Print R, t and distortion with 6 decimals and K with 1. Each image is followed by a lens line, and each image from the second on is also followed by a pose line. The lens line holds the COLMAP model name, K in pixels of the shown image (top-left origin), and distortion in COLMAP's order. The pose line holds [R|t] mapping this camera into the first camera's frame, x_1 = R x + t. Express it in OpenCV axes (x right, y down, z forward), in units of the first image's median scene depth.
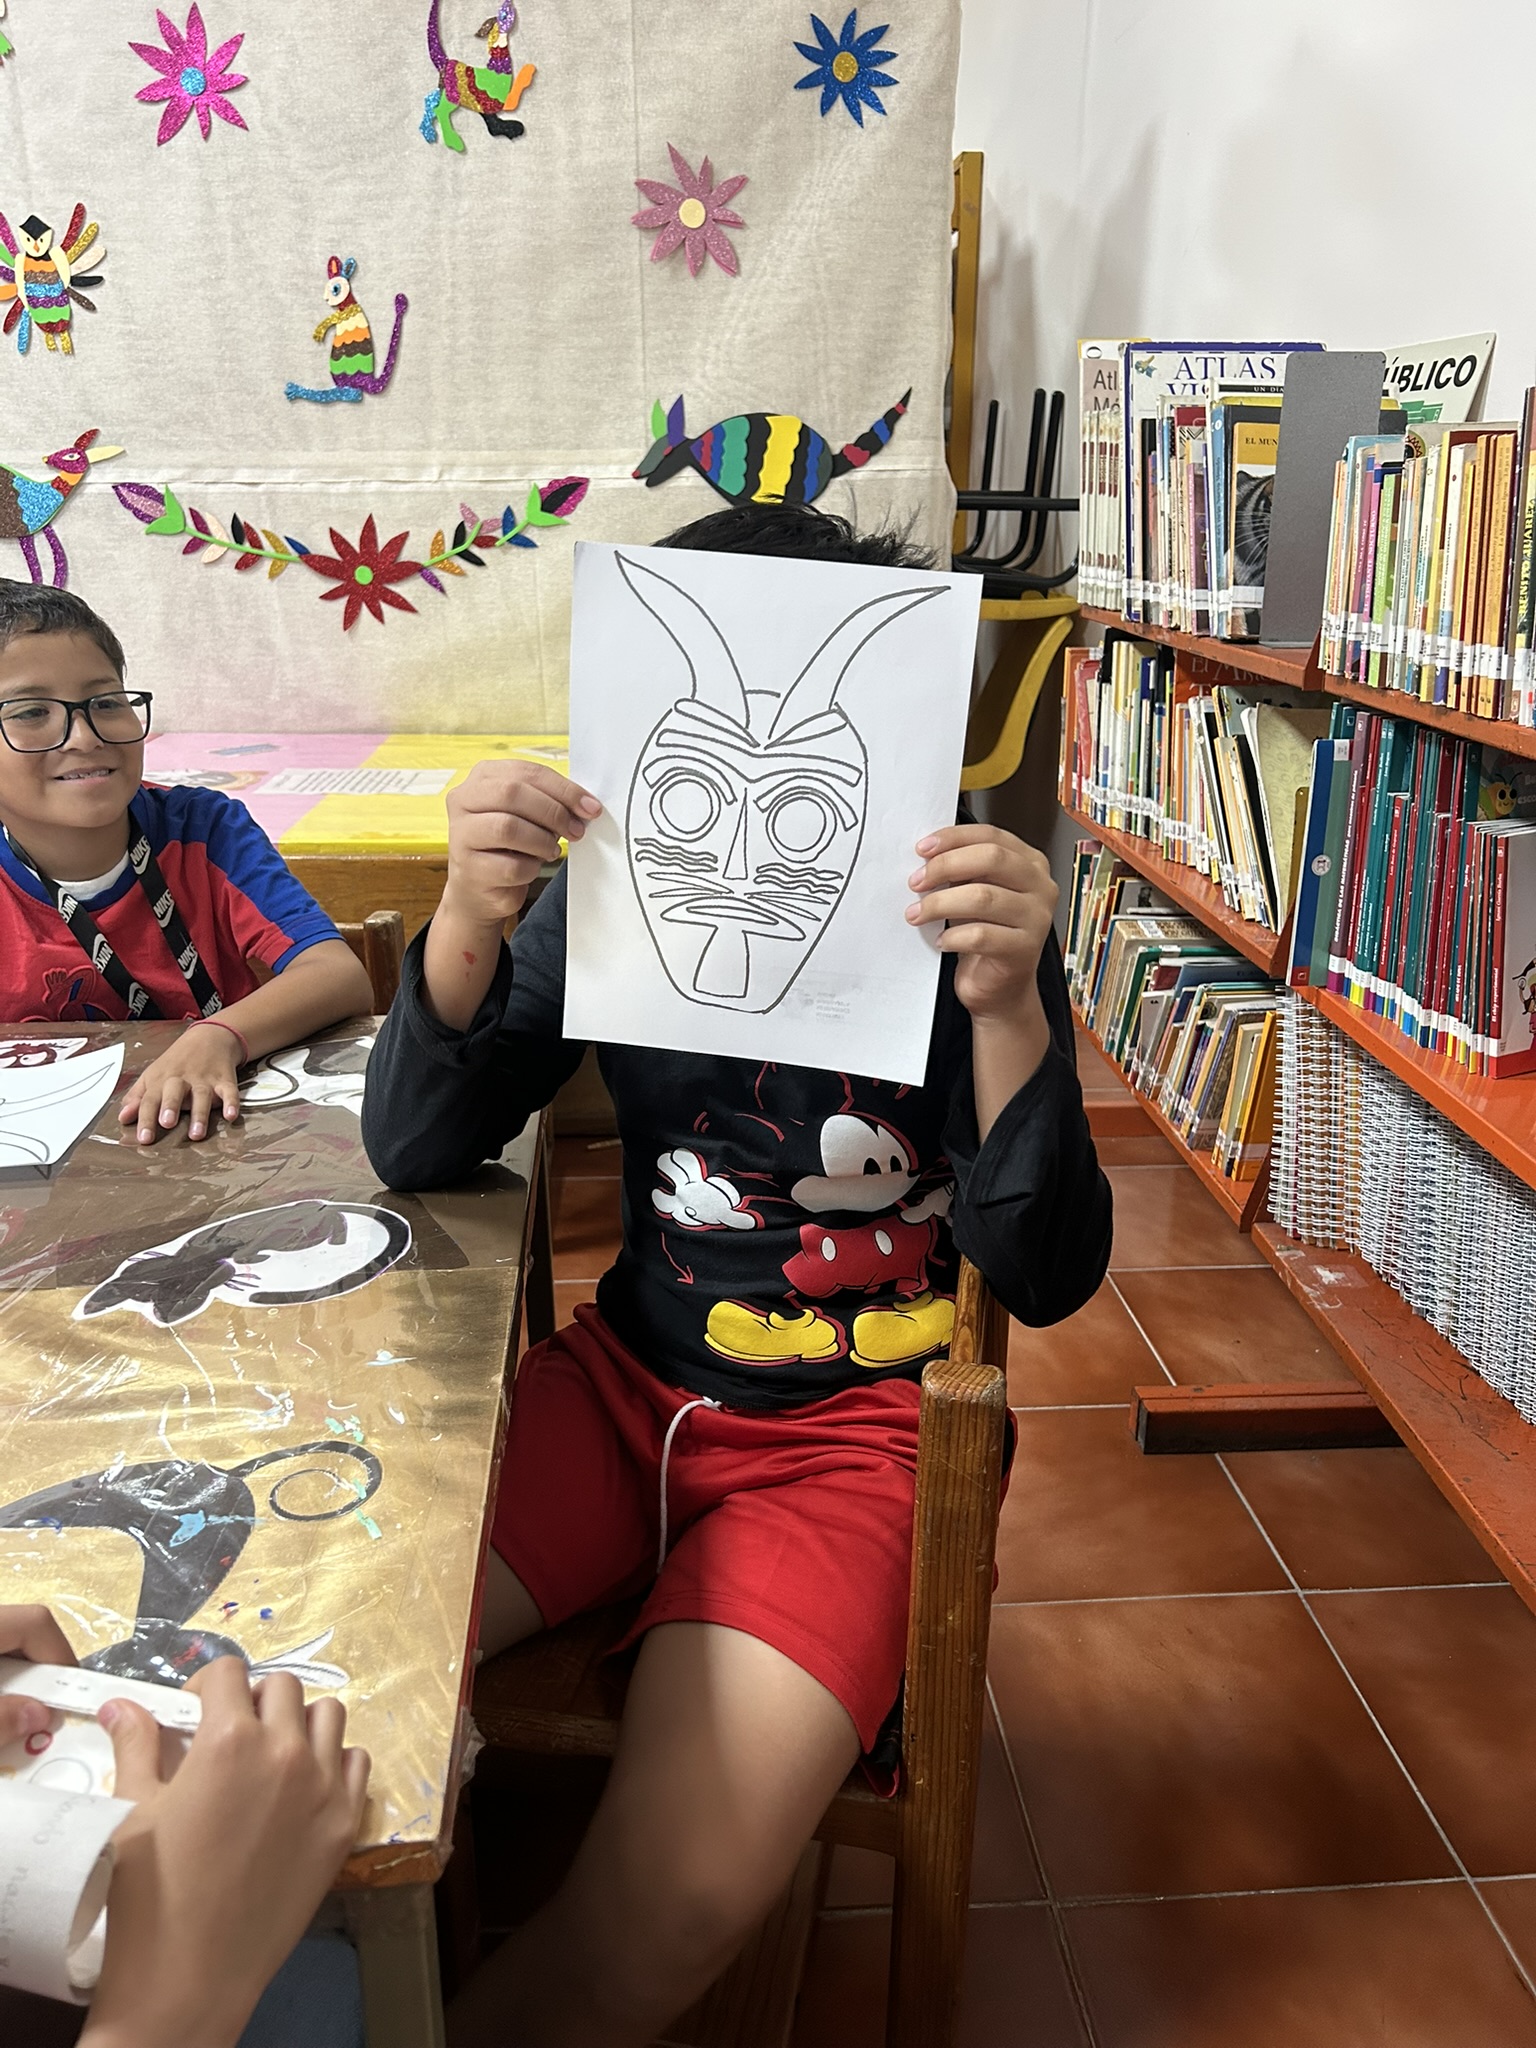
lens RADIAL K [[1537.8, 0, 772.8], [0, 1537.8, 1020.7], [0, 0, 1]] dist [0.035743, -0.036591]
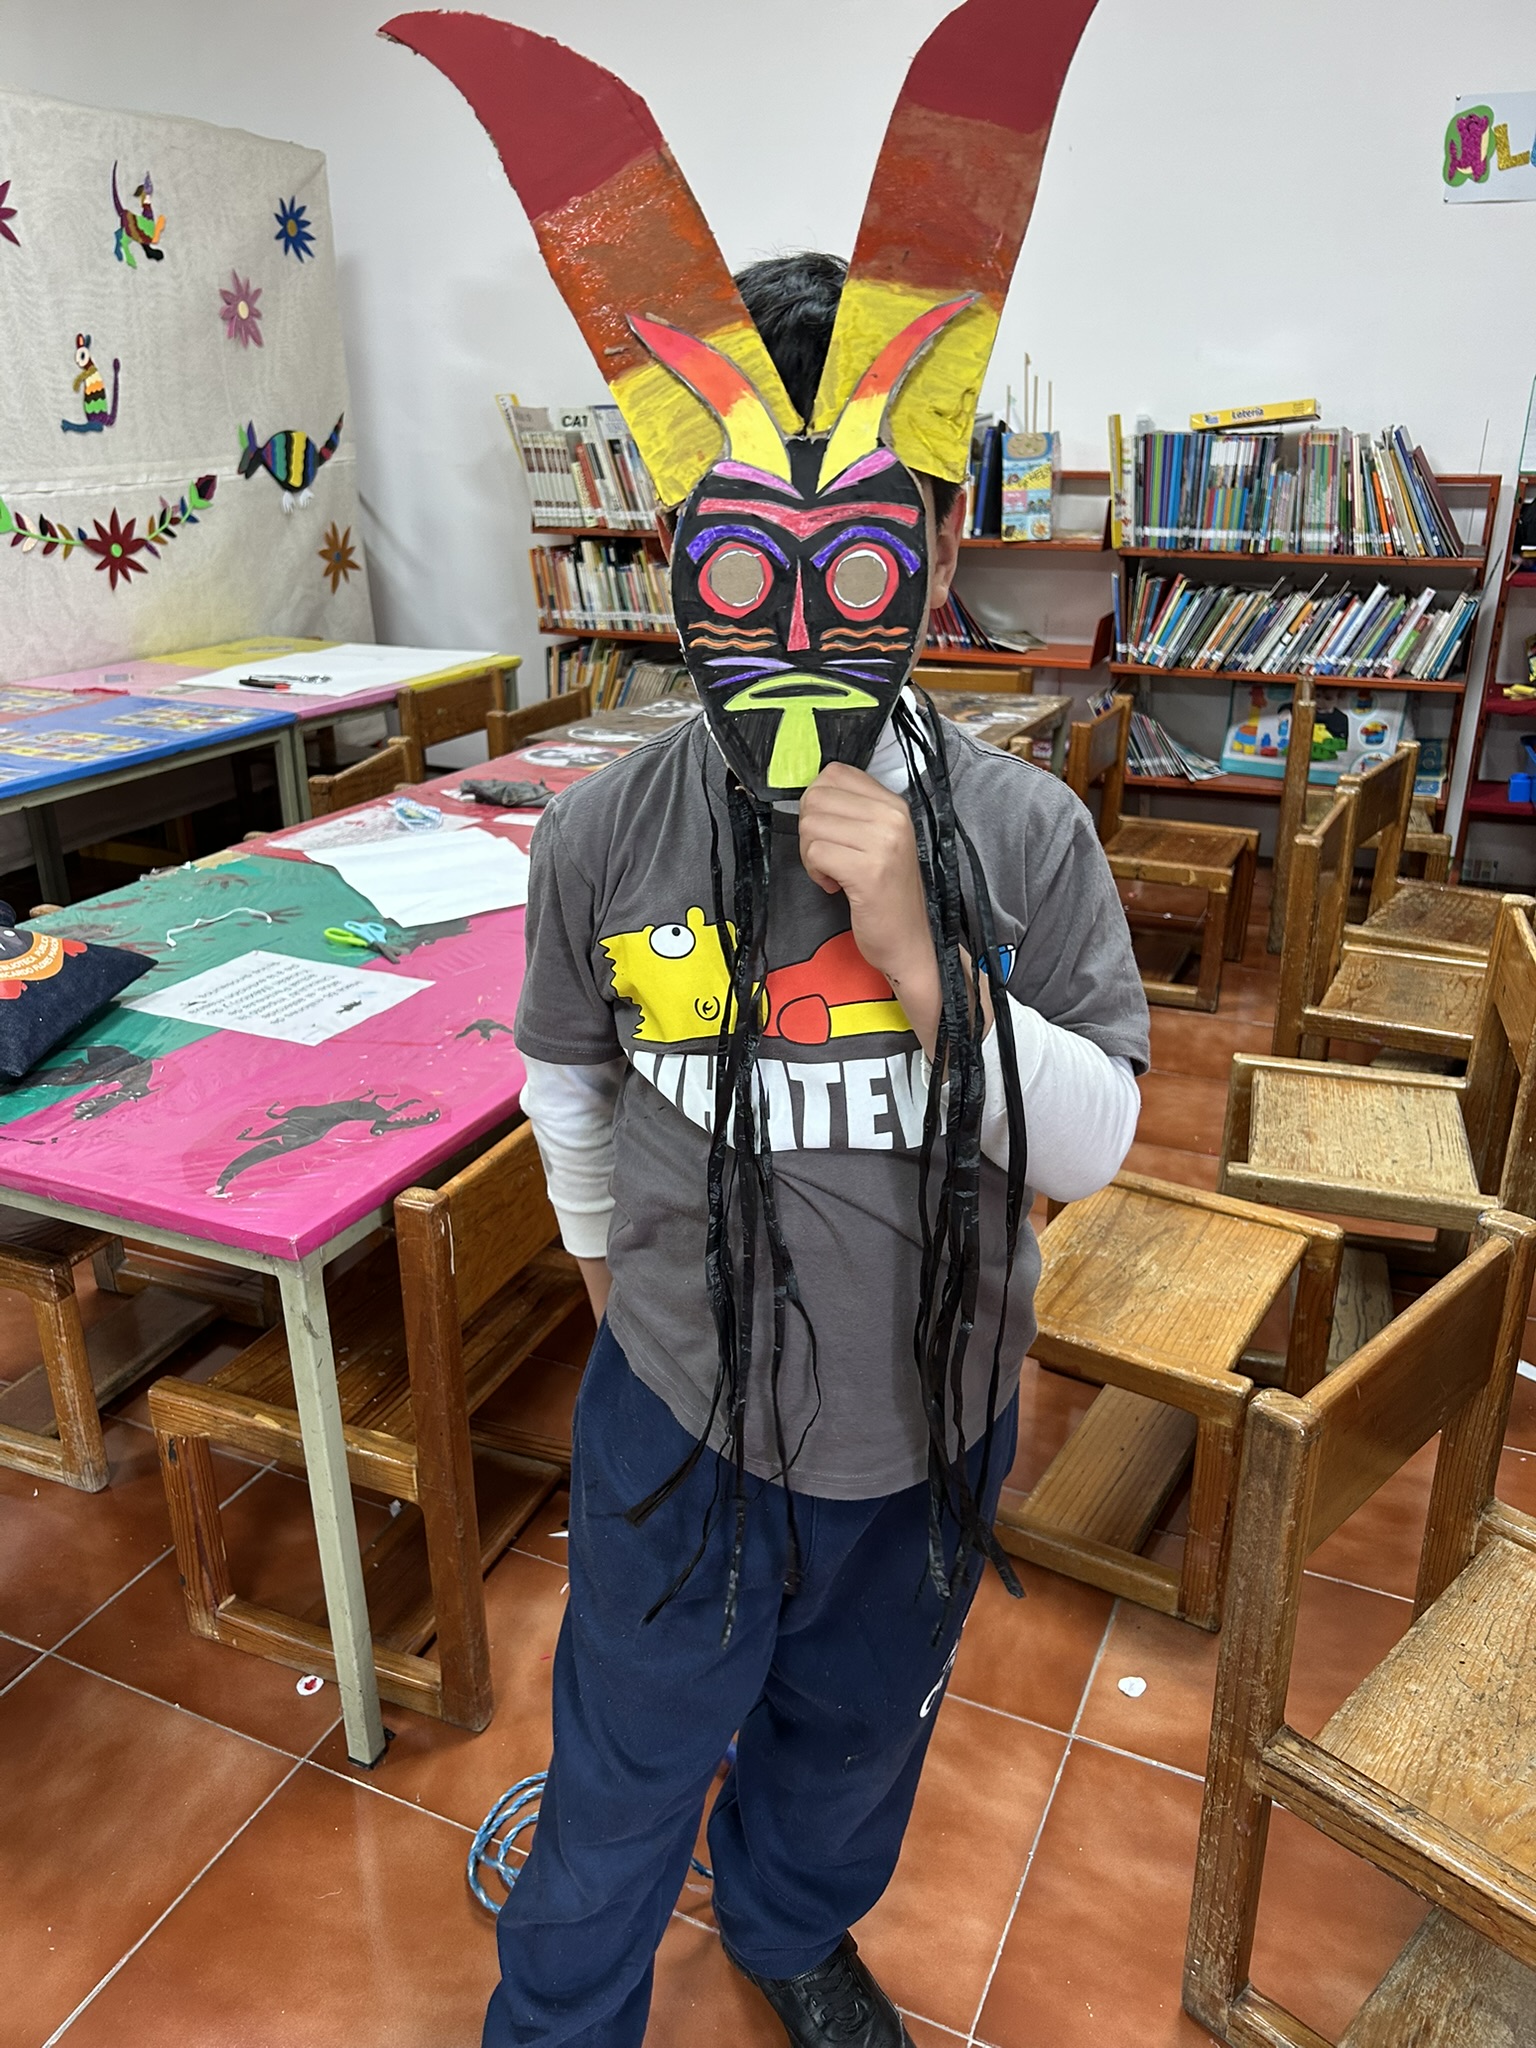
lens RADIAL K [[1537.8, 0, 772.8], [0, 1537.8, 1020.7], [0, 0, 1]] dist [0.035743, -0.036591]
pose [[0.493011, -0.335417, 0.802767, -1.343619], [0.301374, 0.931410, 0.204082, 0.012520], [-0.816158, 0.141318, 0.560281, -0.268284]]
